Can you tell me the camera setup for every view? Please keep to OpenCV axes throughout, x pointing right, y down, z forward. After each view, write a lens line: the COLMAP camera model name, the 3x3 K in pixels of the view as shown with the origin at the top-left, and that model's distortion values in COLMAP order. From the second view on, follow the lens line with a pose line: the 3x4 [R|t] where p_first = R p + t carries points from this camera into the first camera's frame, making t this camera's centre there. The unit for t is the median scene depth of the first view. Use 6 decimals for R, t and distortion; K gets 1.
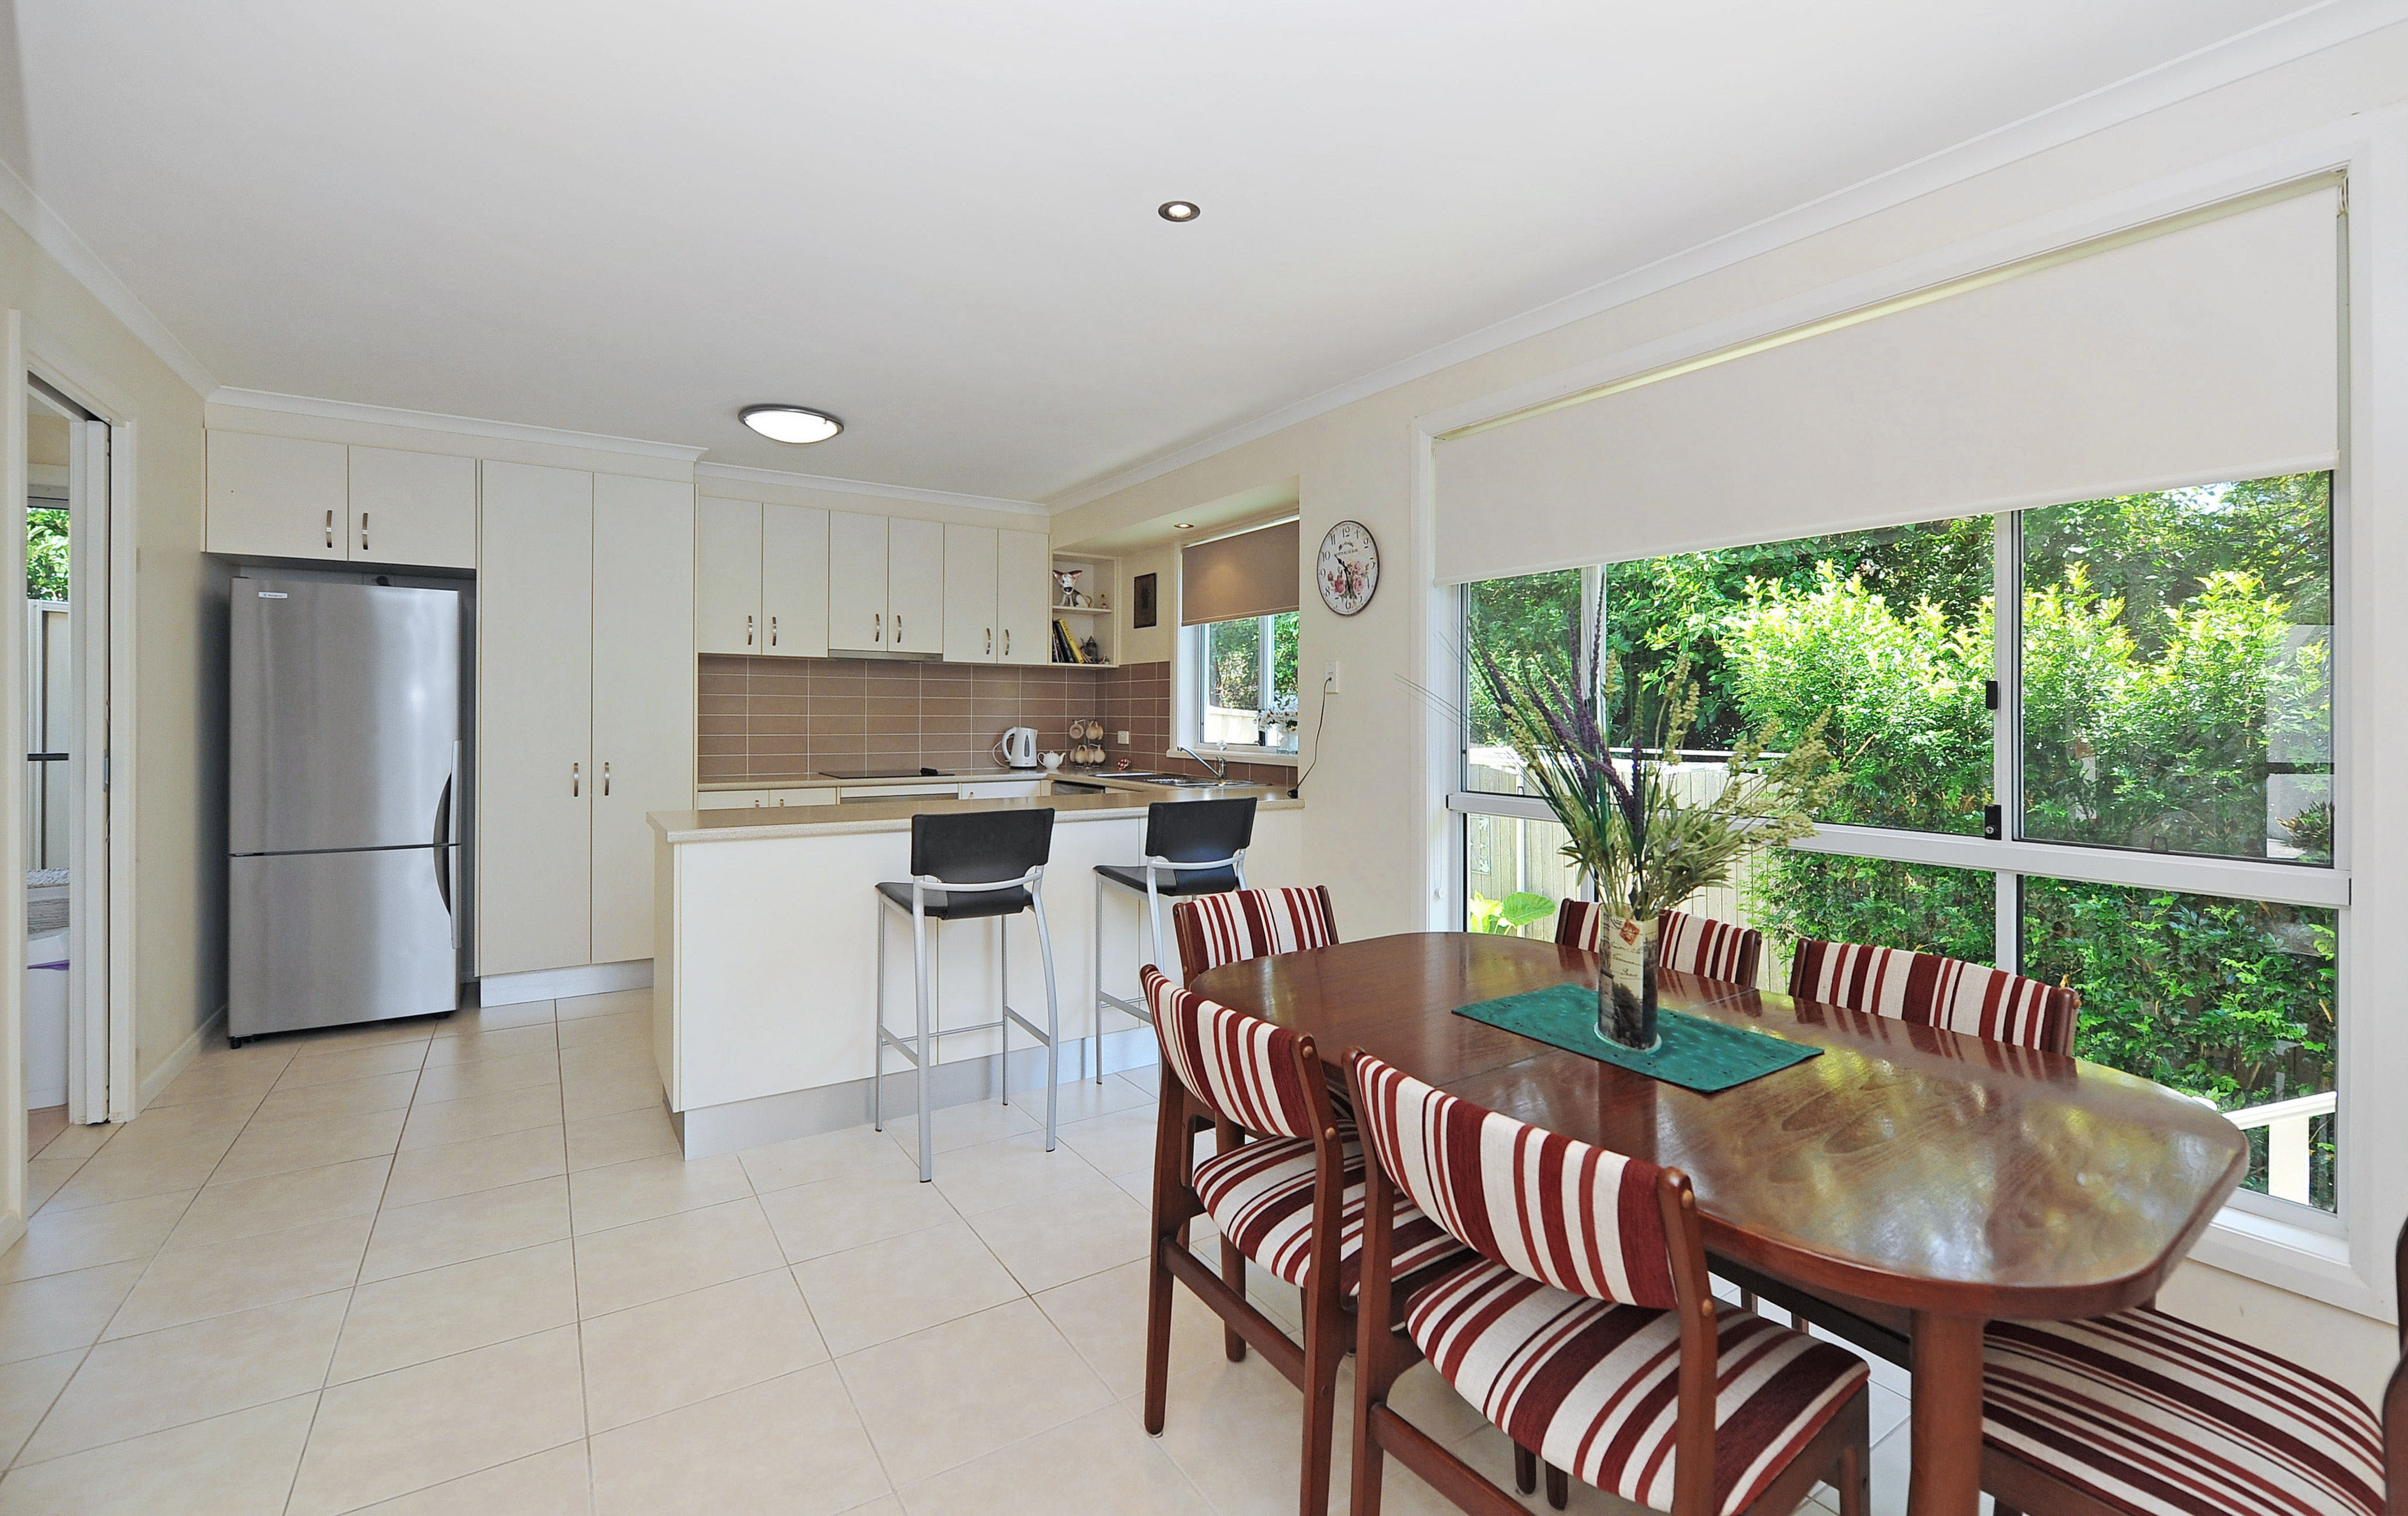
lens RADIAL K [[1015.2, 0, 1205.8], [0, 1015.2, 697.7], [0, 0, 1]] dist [-0.000936, -0.000127]
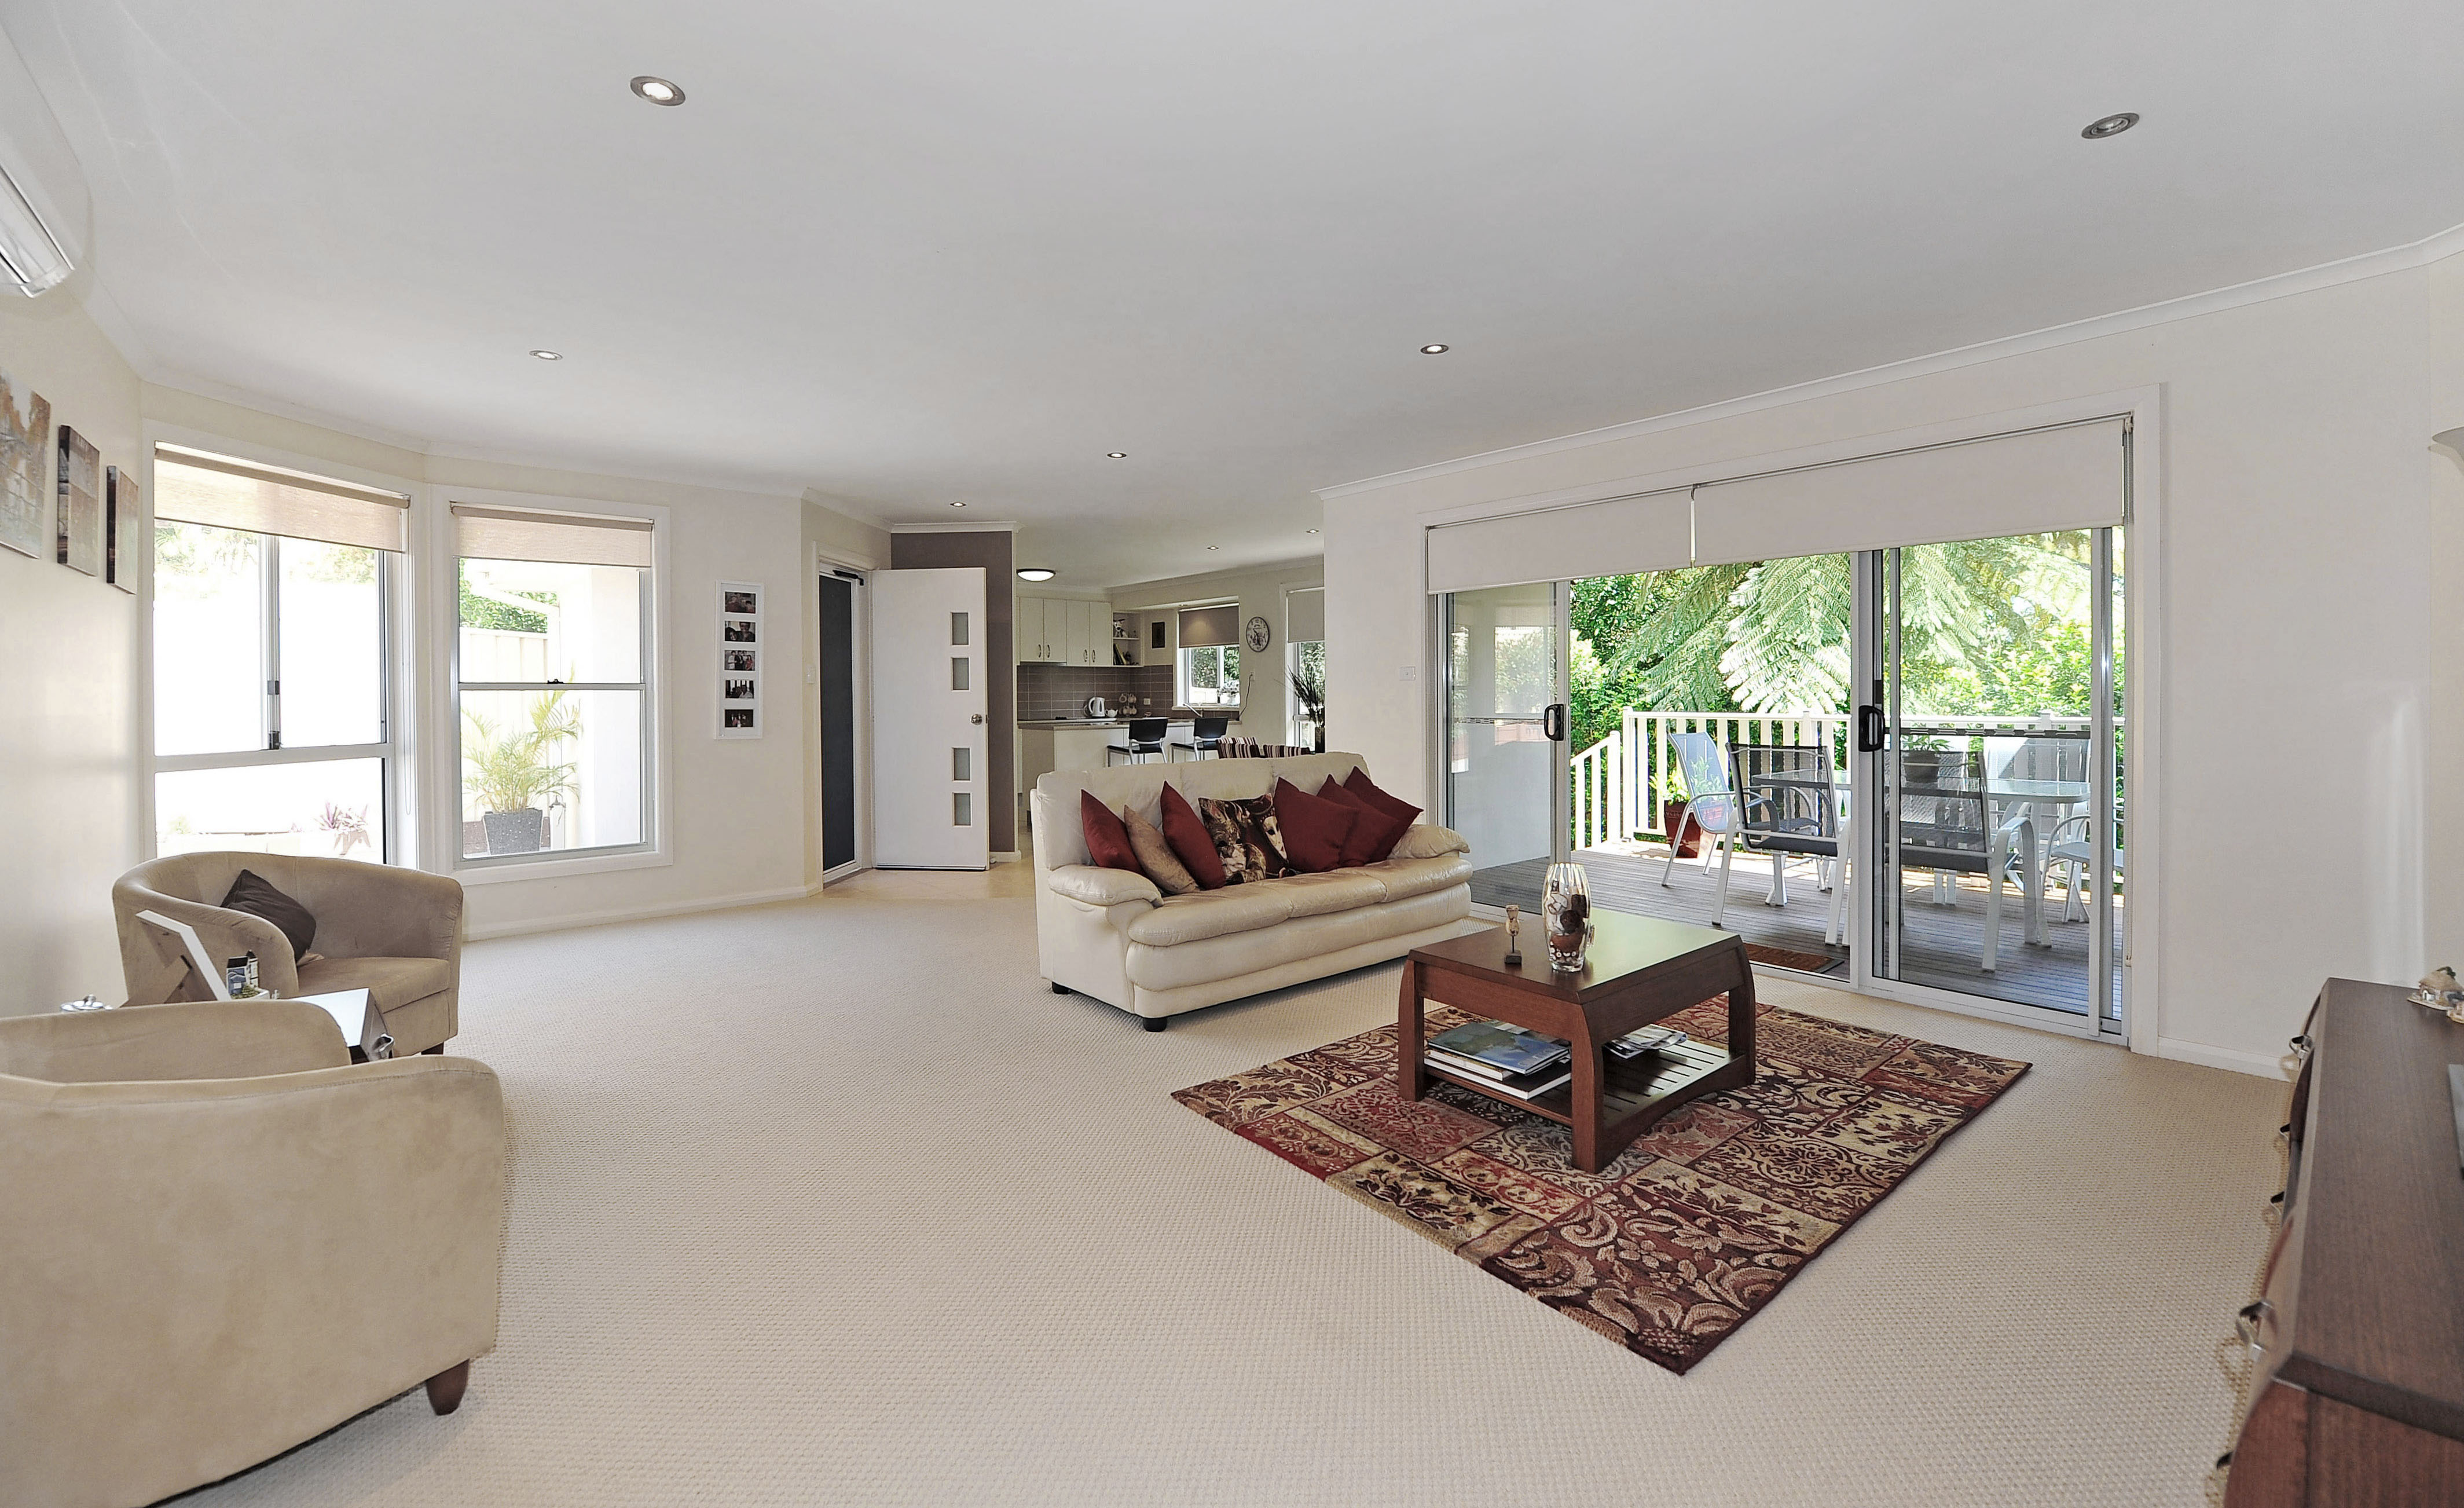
lens RADIAL K [[1059.7, 0, 1228.6], [0, 1059.7, 690.2], [0, 0, 1]] dist [-0.000143, -0.000017]
pose [[0.992405, -0.013664, 0.122249, -0.194189], [0.011833, 0.999807, 0.015691, -0.016335], [-0.122439, -0.014125, 0.992375, -1.224250]]
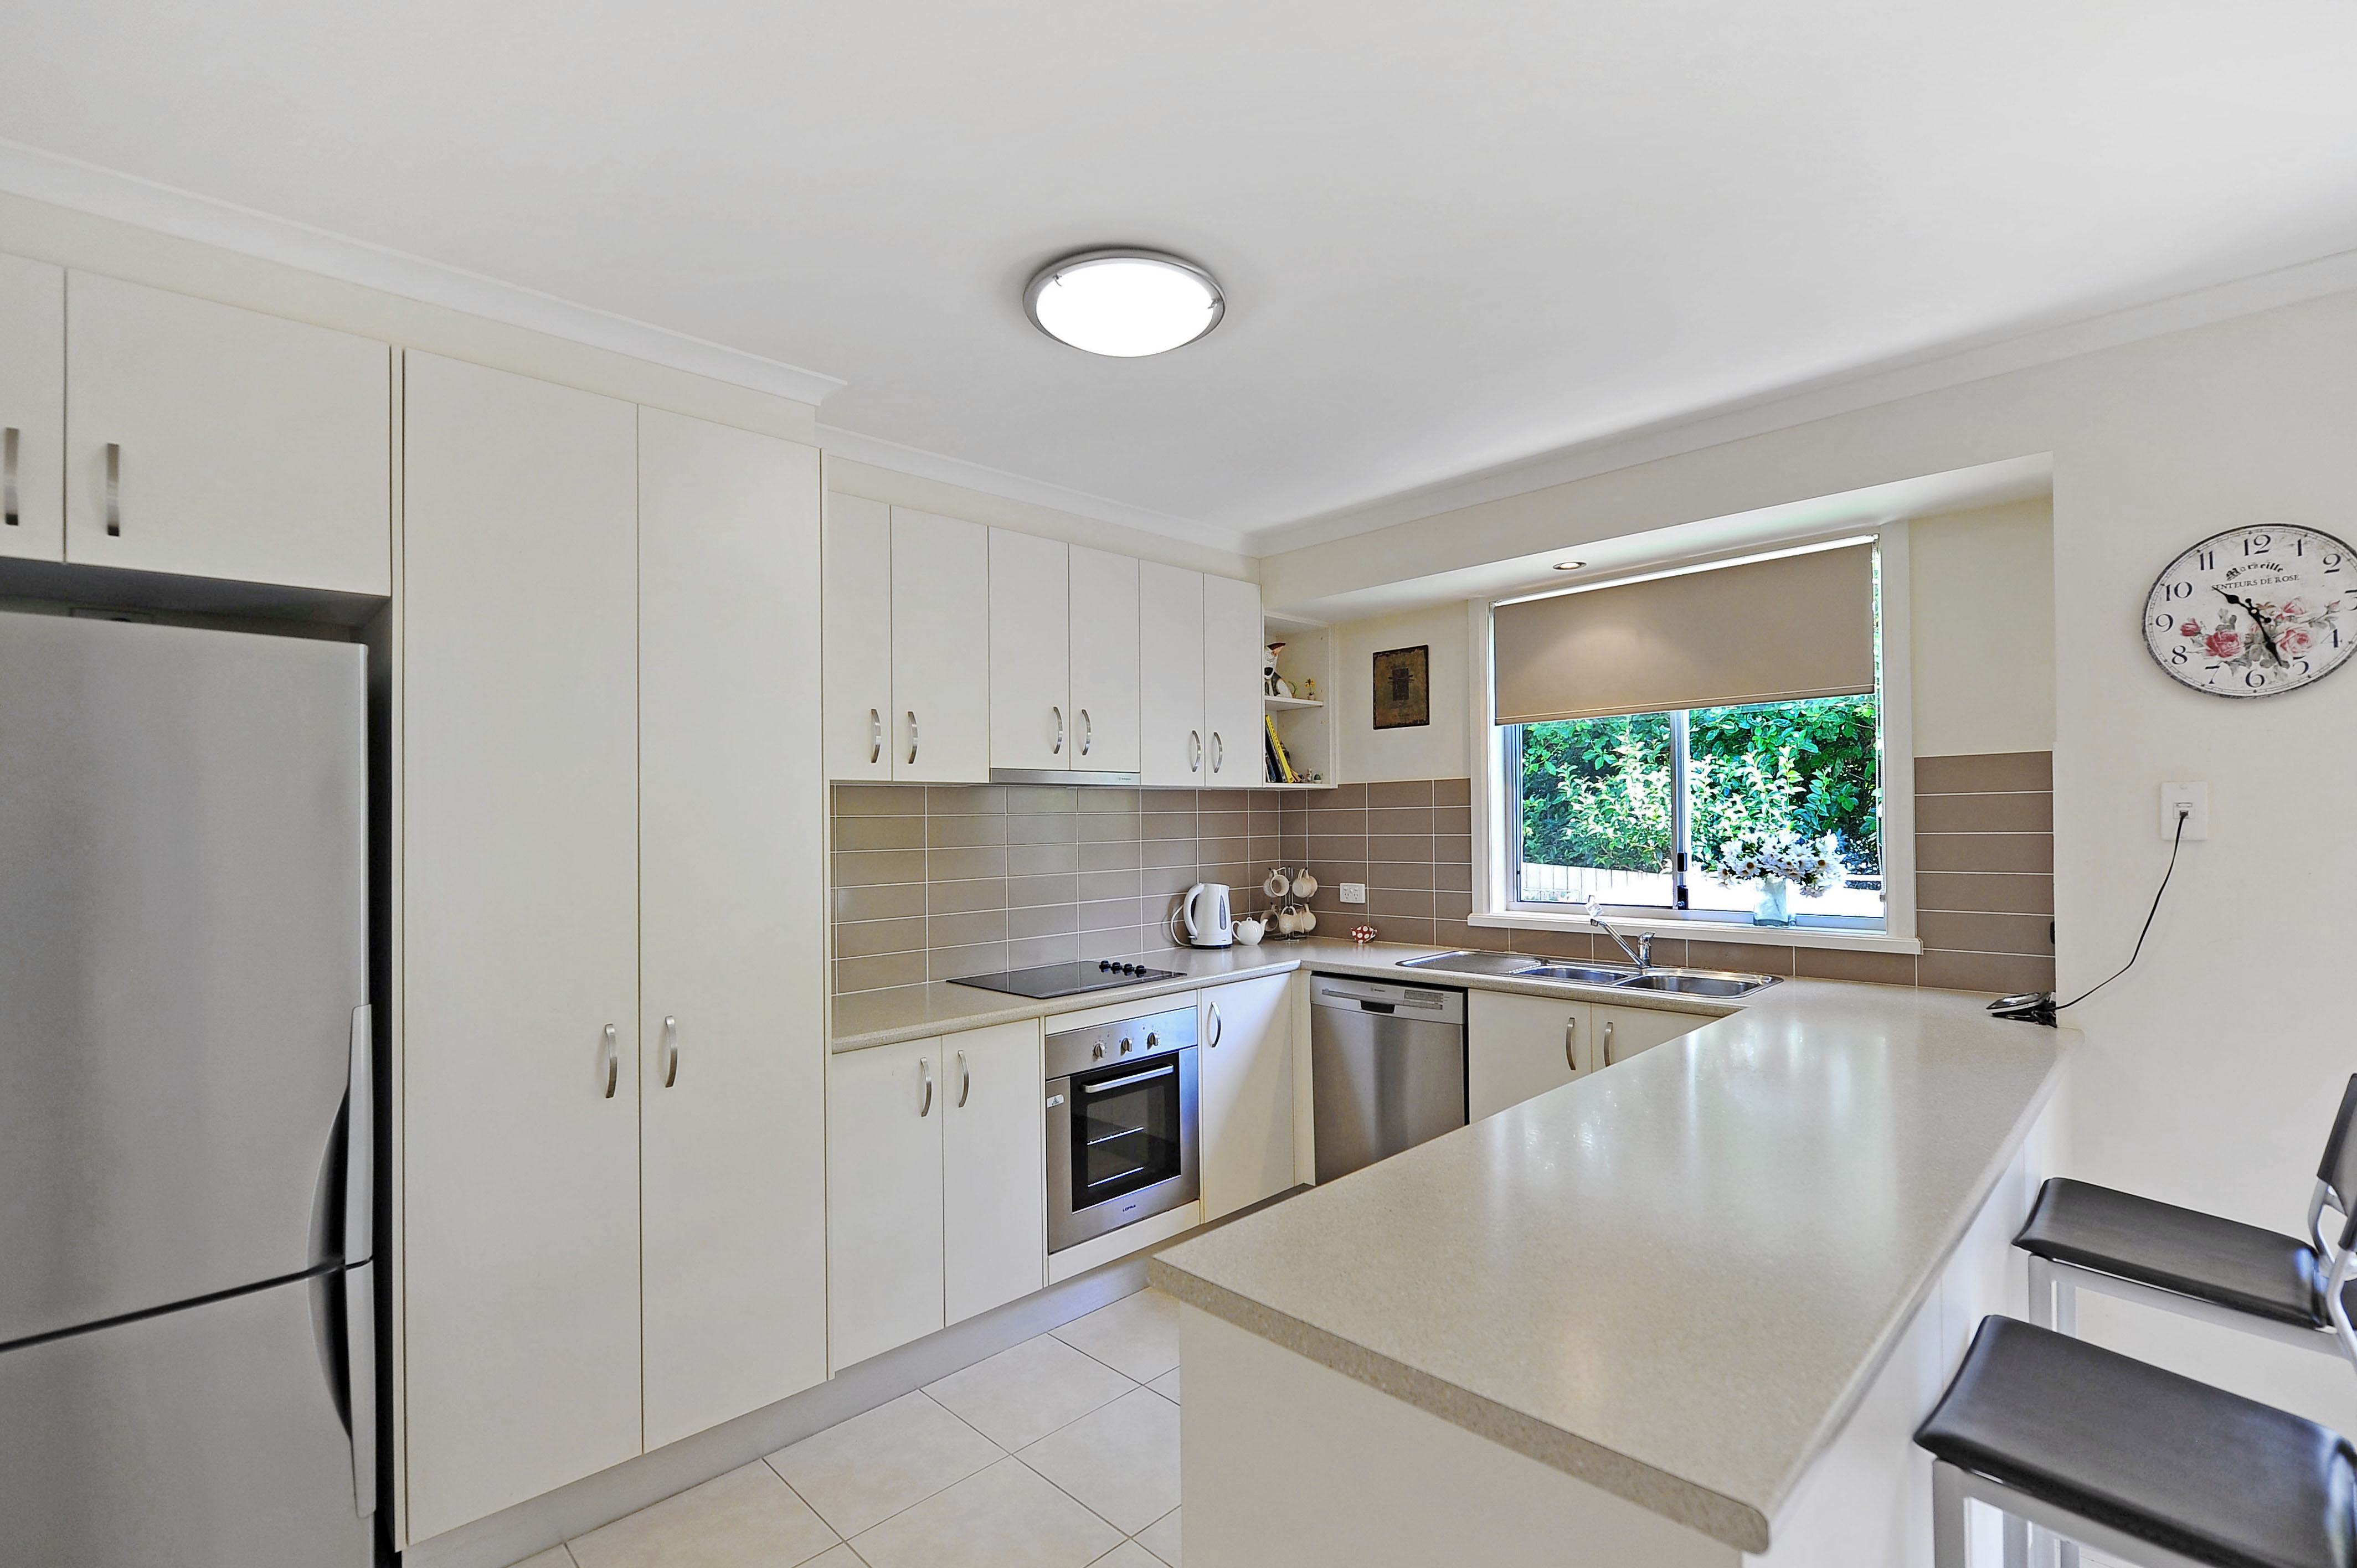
lens RADIAL K [[1066.8, 0, 1178.5], [0, 1066.8, 784.0], [0, 0, 1]] dist [0.002163, 0.000251]
pose [[0.979546, -0.017635, 0.200448, -0.362043], [0.021645, 0.999607, -0.017829, -0.024242], [-0.200055, 0.021803, 0.979542, 0.365781]]
